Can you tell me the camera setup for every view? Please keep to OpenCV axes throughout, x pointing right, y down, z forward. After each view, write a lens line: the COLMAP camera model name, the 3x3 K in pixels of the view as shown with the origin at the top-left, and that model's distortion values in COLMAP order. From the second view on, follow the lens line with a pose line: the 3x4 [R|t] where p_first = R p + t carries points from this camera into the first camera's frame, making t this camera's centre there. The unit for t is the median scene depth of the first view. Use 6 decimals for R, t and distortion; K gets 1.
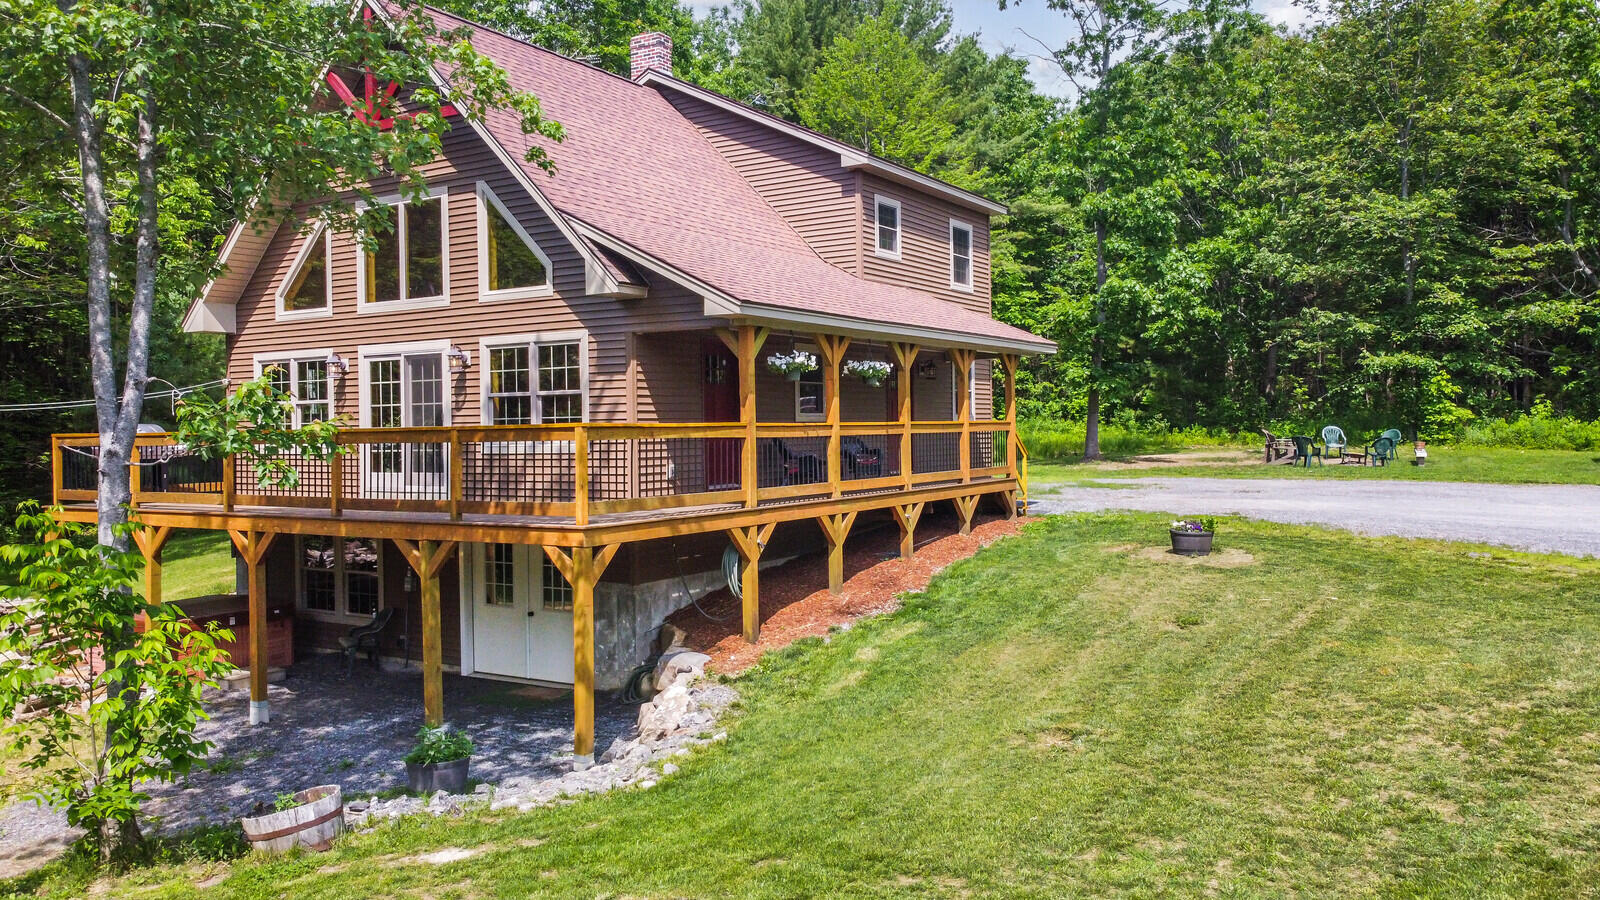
lens RADIAL K [[1210.2, 0, 806.4], [0, 1210.2, 436.9], [0, 0, 1]] dist [0.016317, -0.022815]
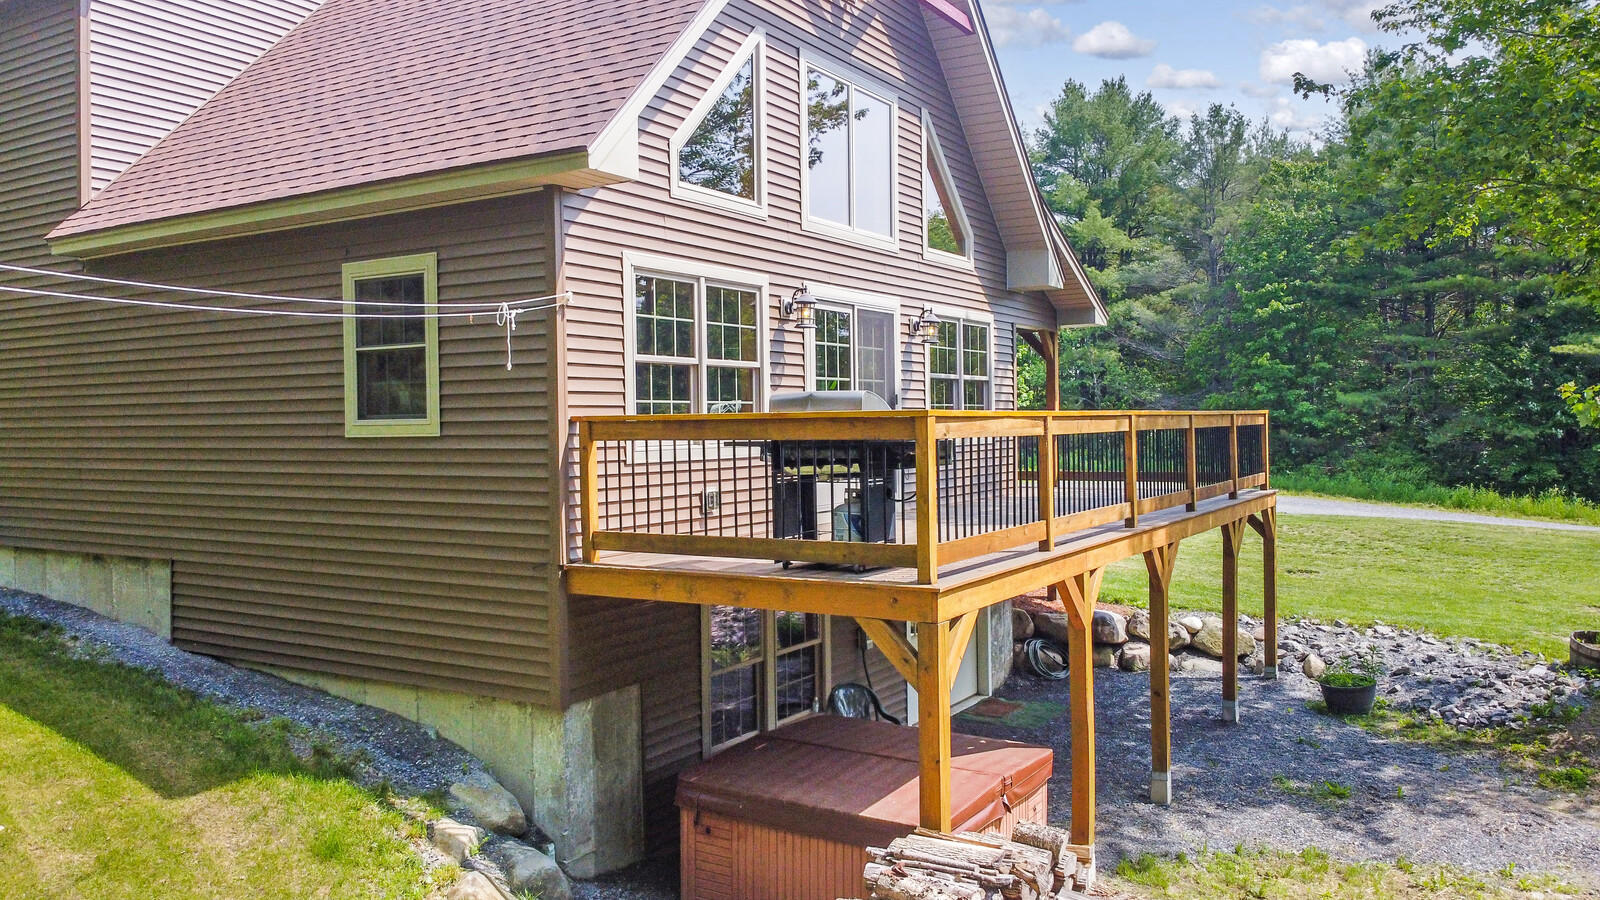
lens RADIAL K [[1210.2, 0, 804.7], [0, 1210.2, 441.4], [0, 0, 1]] dist [0.016317, -0.022815]
pose [[-0.002875, -0.002758, 0.999992, -1.023142], [0.018401, 0.999827, 0.002810, 0.005931], [-0.999827, 0.018409, -0.002824, 1.035262]]
